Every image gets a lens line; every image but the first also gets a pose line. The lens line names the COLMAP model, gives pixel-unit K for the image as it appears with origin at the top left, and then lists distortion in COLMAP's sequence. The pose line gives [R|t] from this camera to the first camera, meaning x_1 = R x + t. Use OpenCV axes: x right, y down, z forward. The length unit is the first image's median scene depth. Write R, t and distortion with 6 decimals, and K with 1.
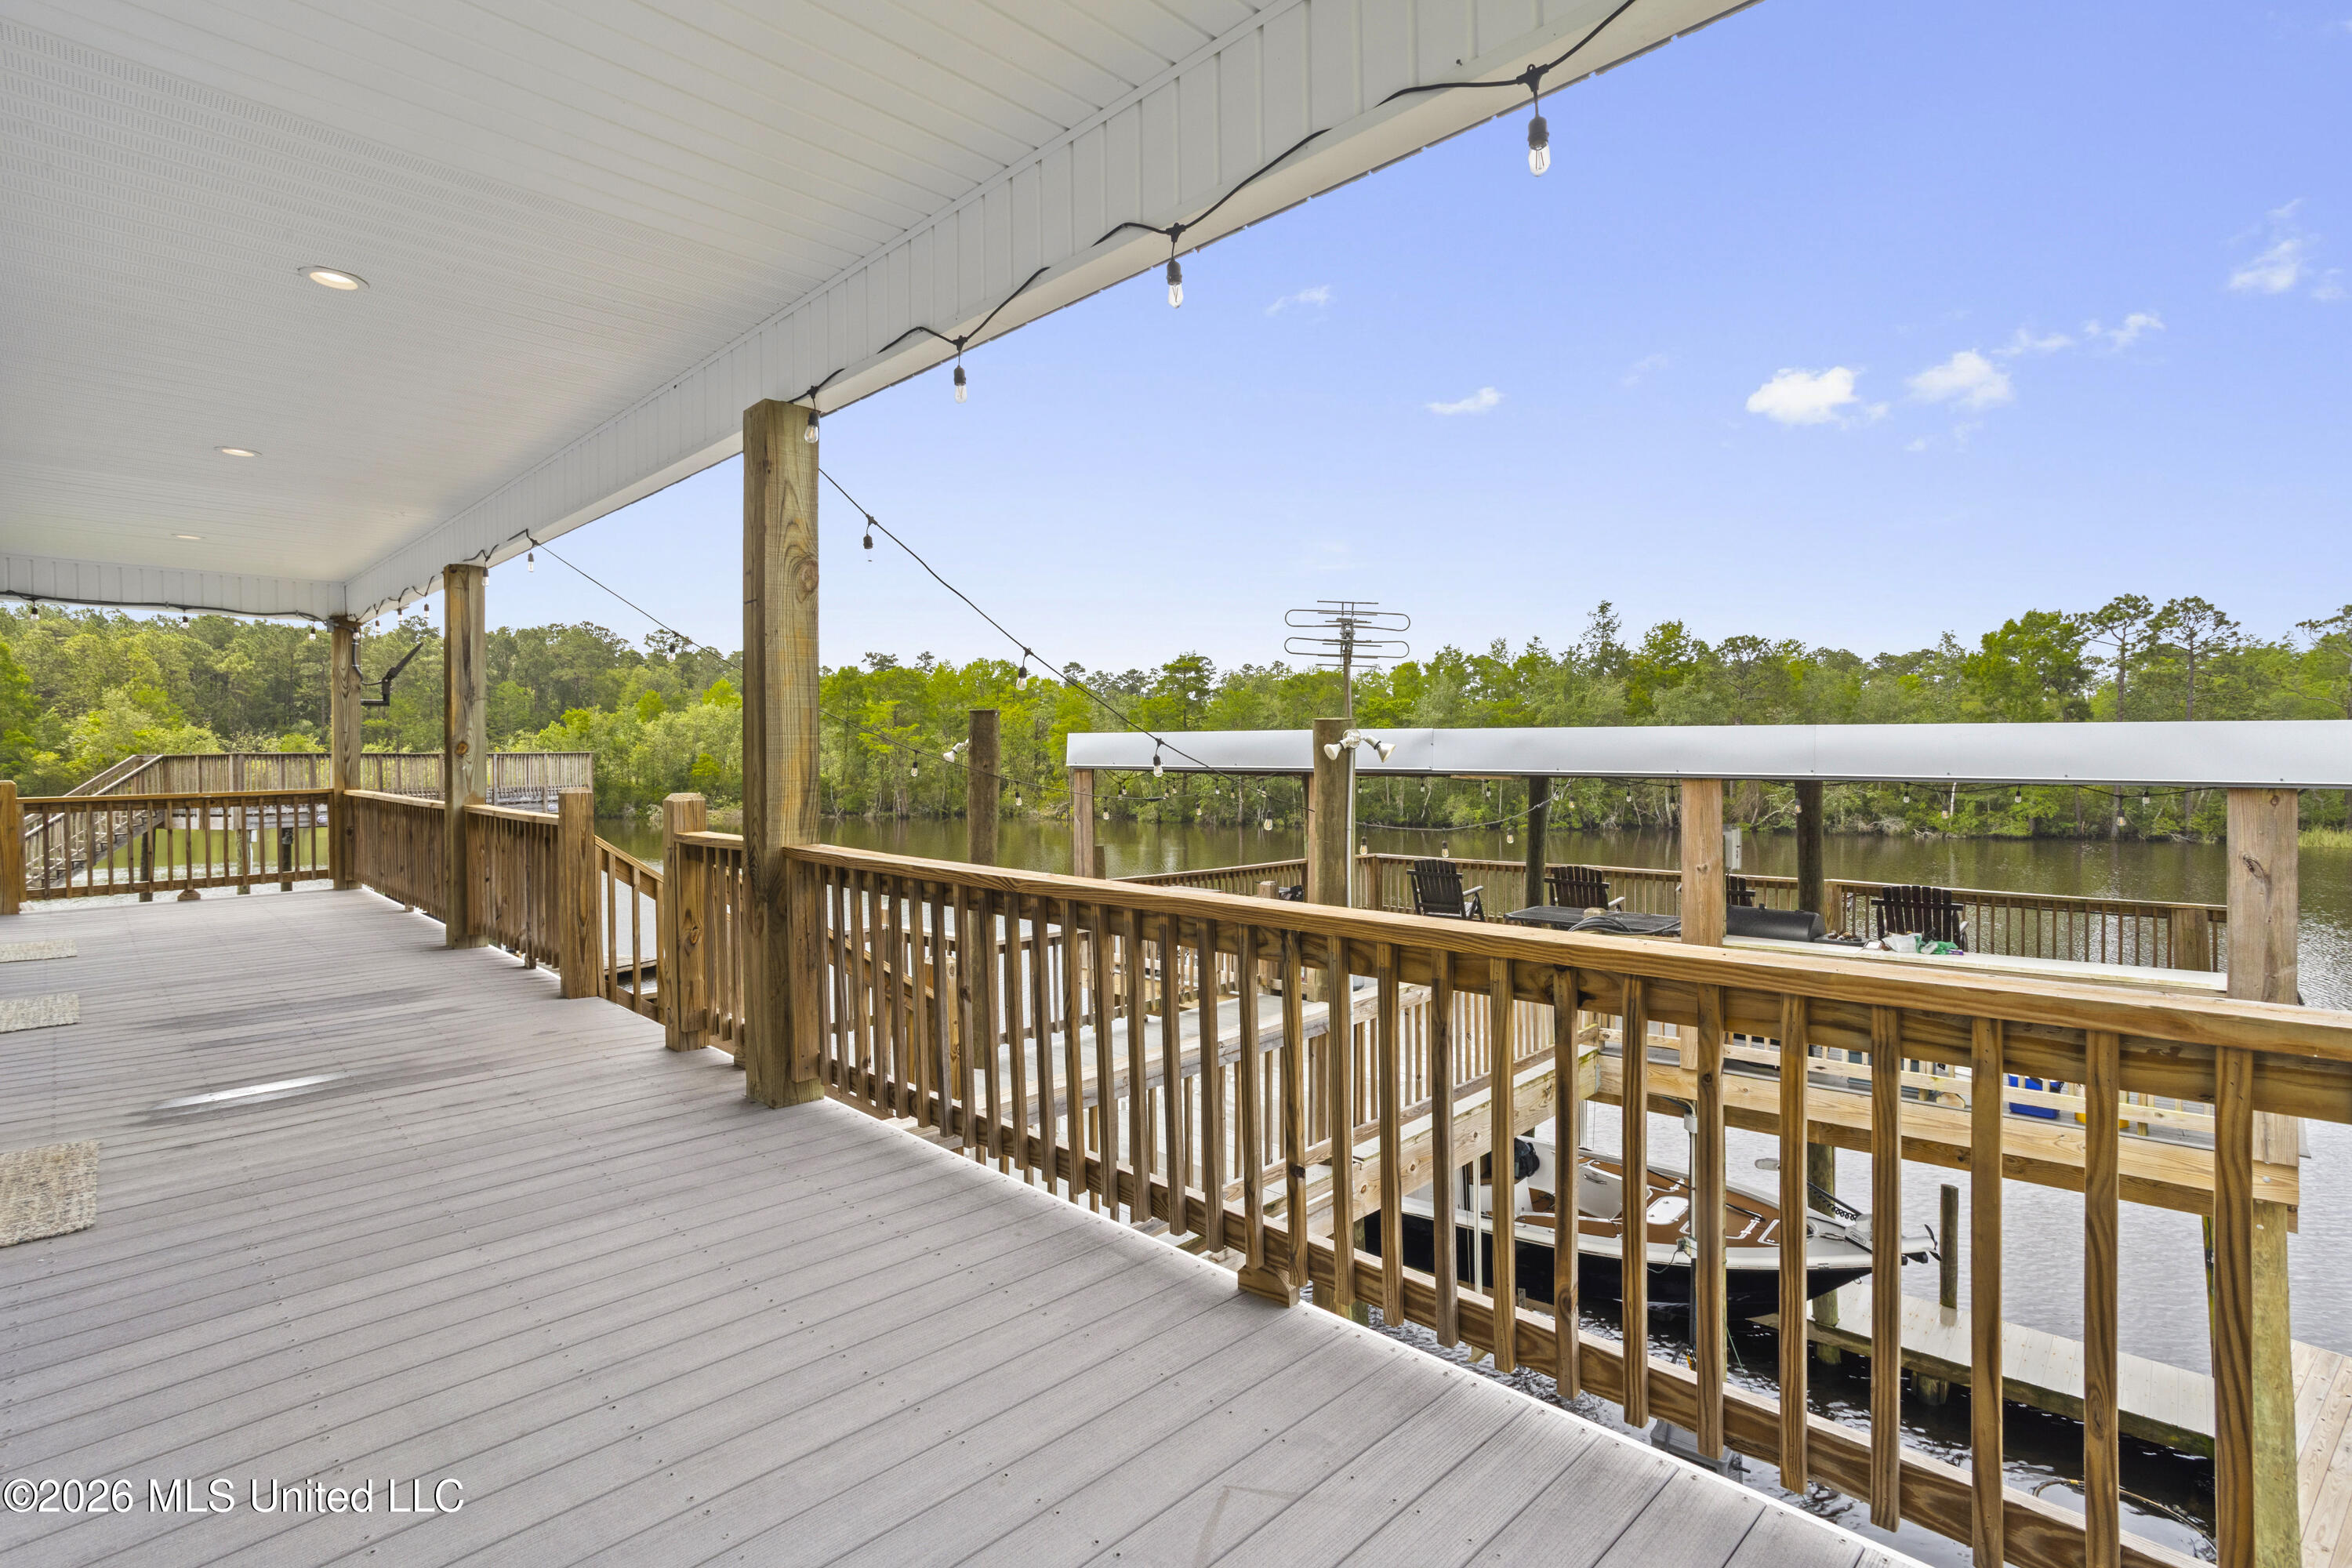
lens RADIAL K [[1161.6, 0, 1184.3], [0, 1161.6, 767.5], [0, 0, 1]] dist [-0.004256, 0.001393]
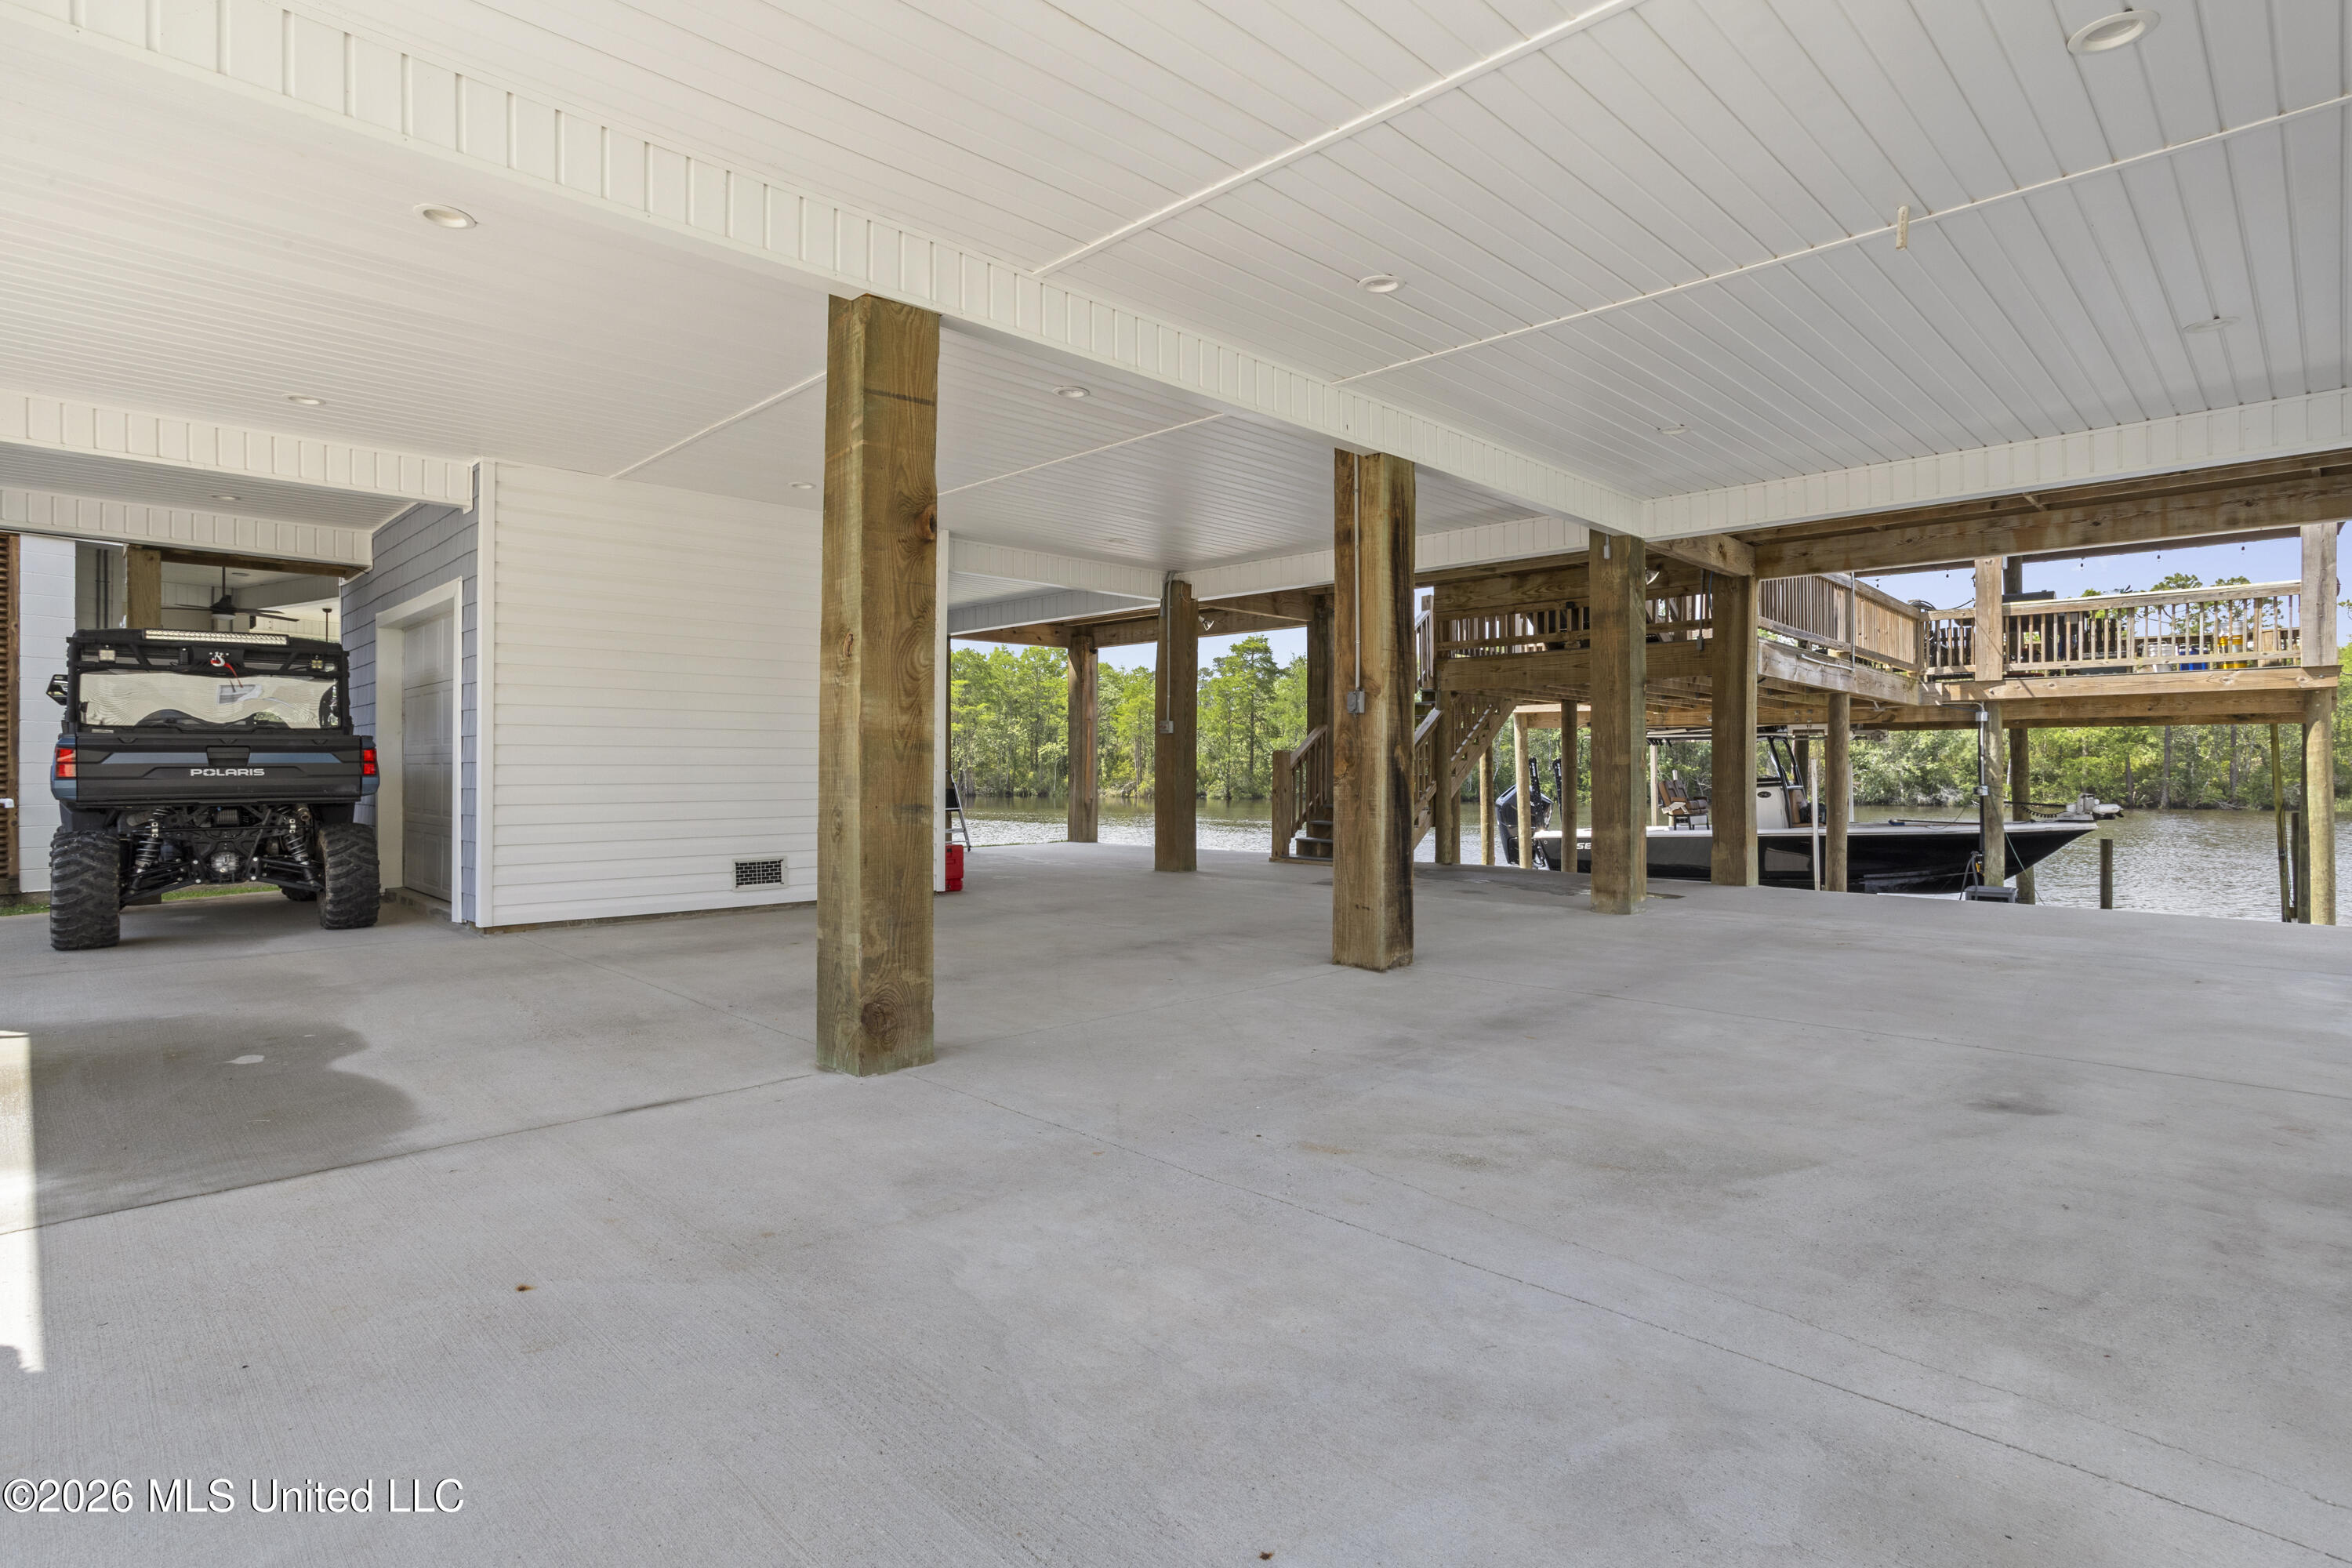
lens RADIAL K [[1217.6, 0, 1165.4], [0, 1217.6, 769.1], [0, 0, 1]] dist [0.002793, 0.001934]
pose [[0.999806, 0.010181, 0.016845, -0.099870], [-0.009734, 0.999604, -0.026411, 0.052434], [-0.017107, 0.026242, 0.999509, -0.075527]]
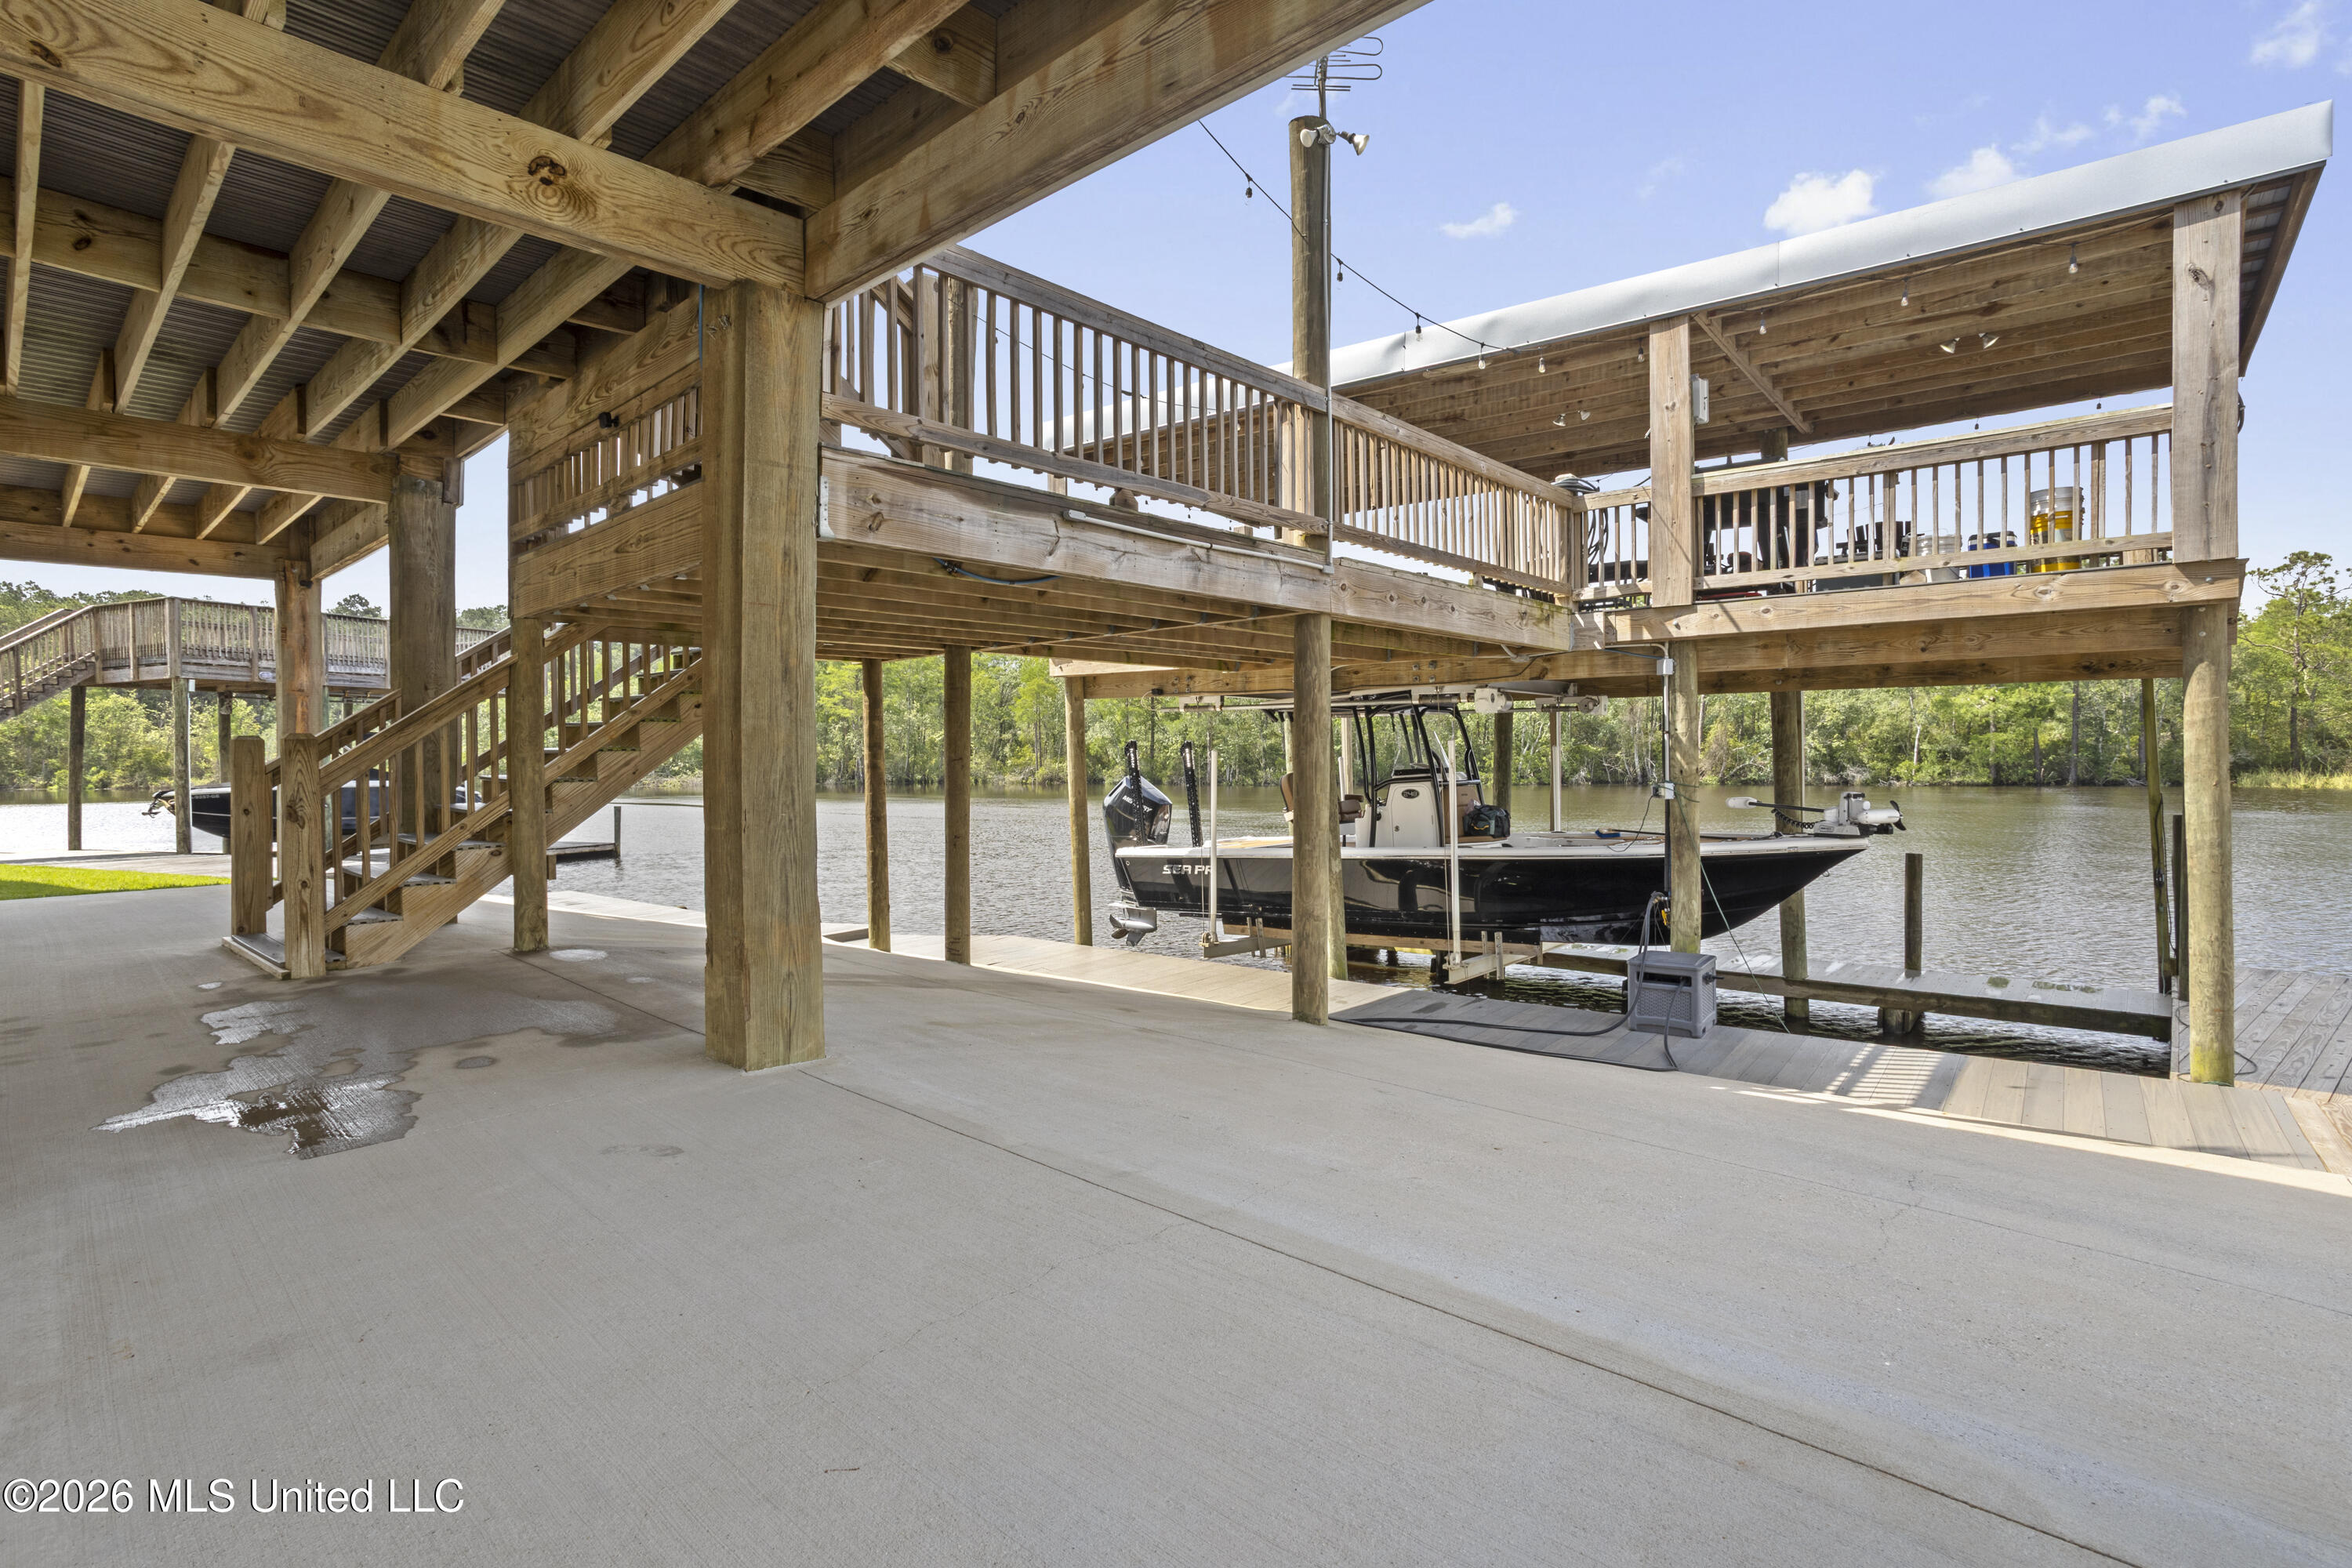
lens RADIAL K [[1161.6, 0, 1184.3], [0, 1161.6, 767.5], [0, 0, 1]] dist [-0.004256, 0.001393]
pose [[0.999224, -0.000092, 0.039378, -0.013306], [0.000633, 0.999905, -0.013738, 0.048593], [-0.039373, 0.013752, 0.999130, 0.011049]]
